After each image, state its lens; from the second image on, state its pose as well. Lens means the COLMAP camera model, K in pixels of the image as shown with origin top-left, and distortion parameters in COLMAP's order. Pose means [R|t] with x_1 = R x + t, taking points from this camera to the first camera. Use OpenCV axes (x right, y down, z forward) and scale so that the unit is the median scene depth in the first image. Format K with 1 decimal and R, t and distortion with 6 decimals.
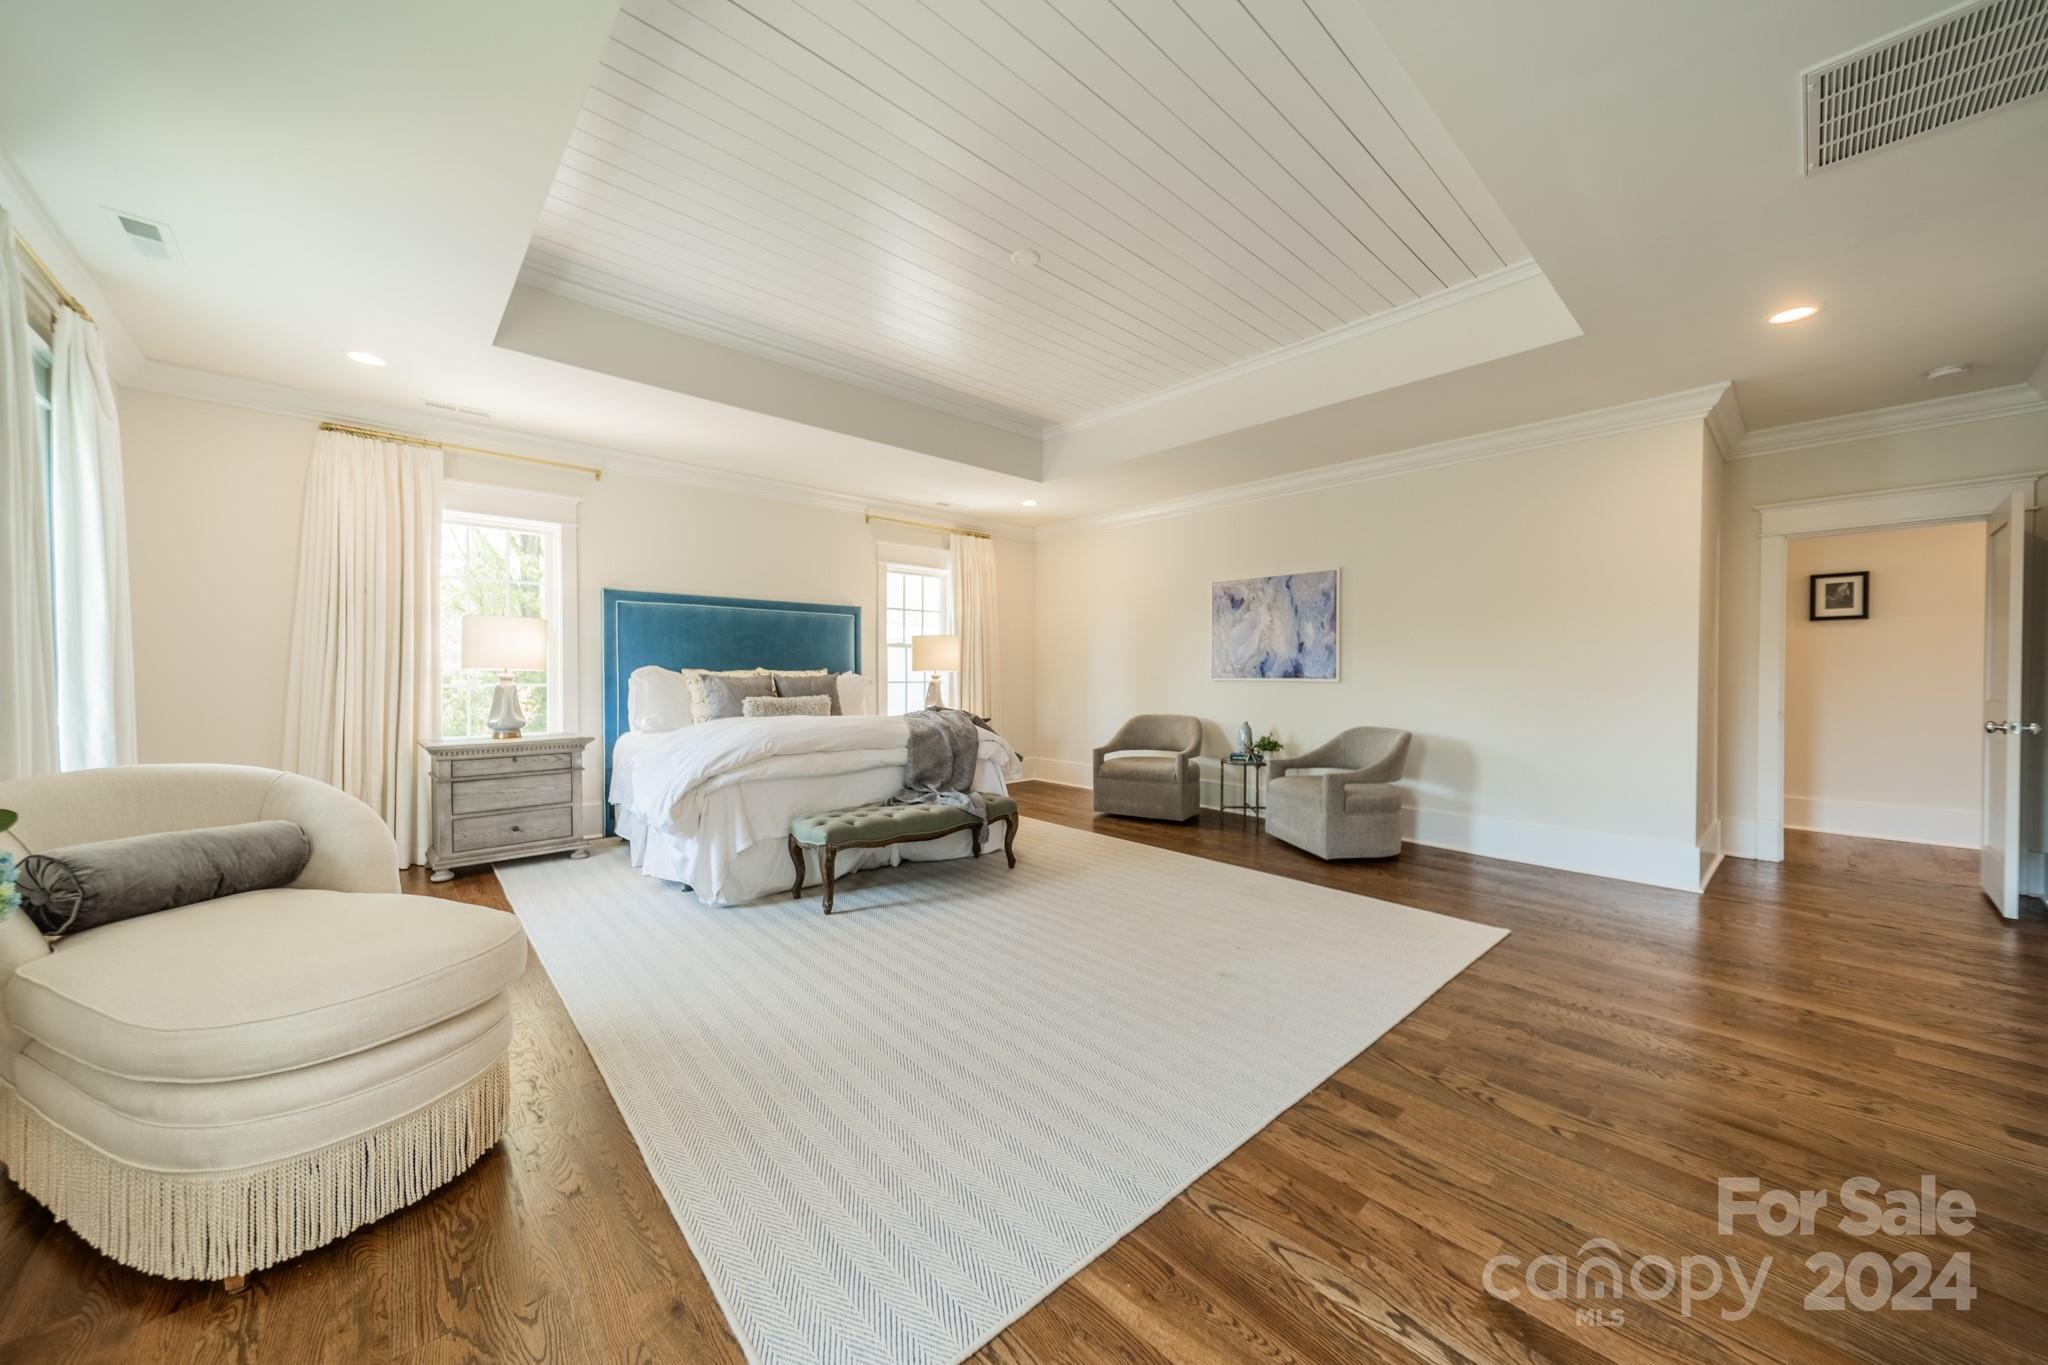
lens RADIAL K [[728.2, 0, 1022.0], [0, 728.2, 676.5], [0, 0, 1]] dist [0.008718, 0.000161]
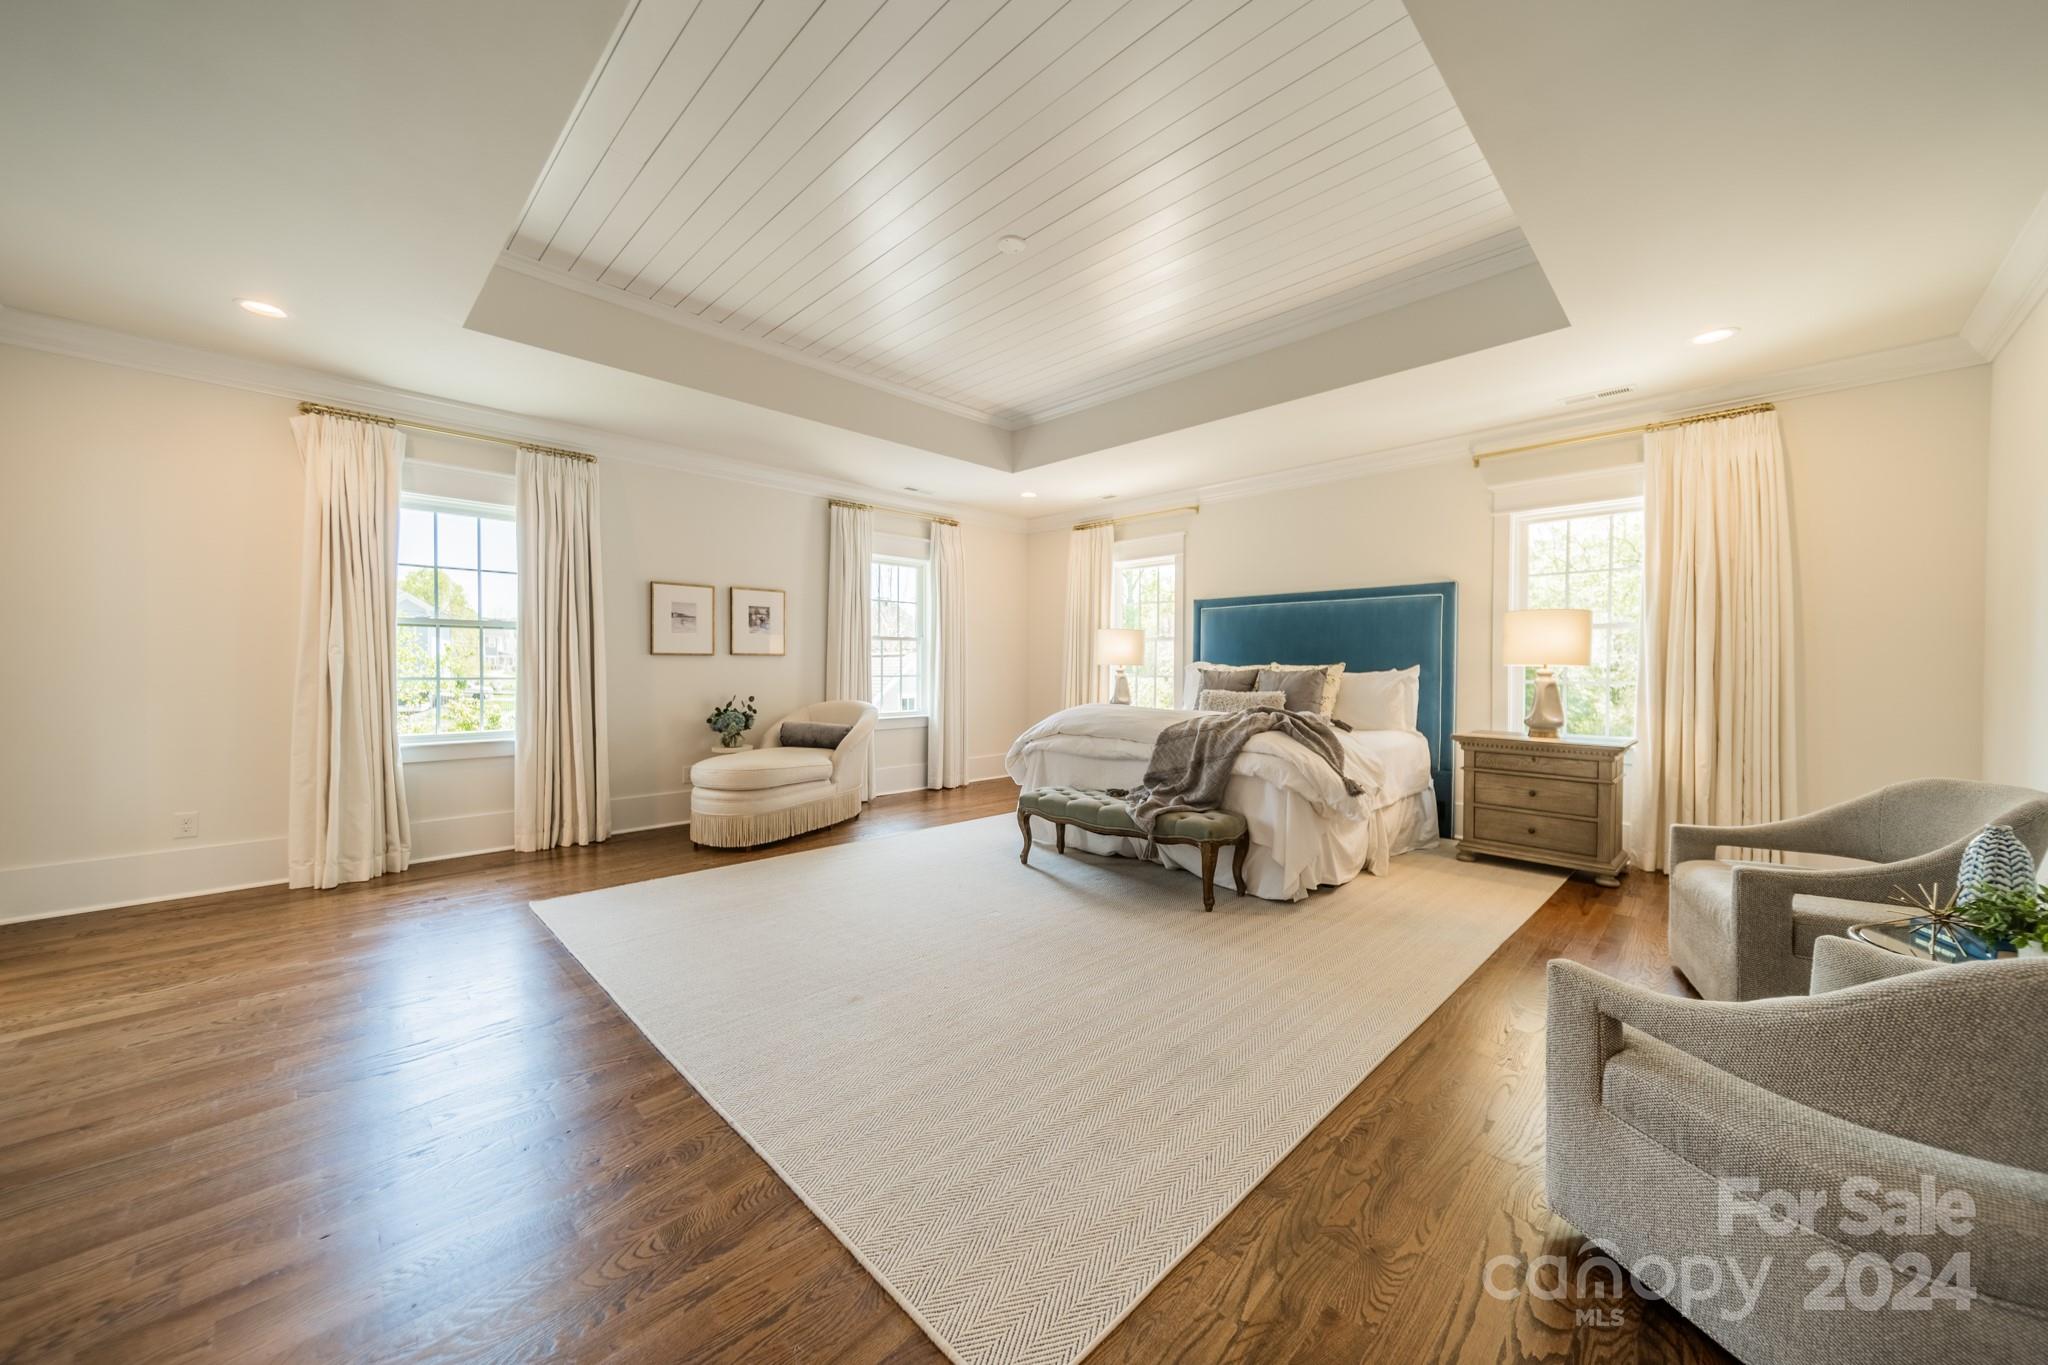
lens RADIAL K [[728.2, 0, 1020.3], [0, 728.2, 675.5], [0, 0, 1]] dist [0.008718, 0.000161]
pose [[0.052331, 0.008603, -0.998593, 0.743429], [-0.009105, 0.999925, 0.008137, 0.000974], [0.998588, 0.008666, 0.052405, 0.727072]]
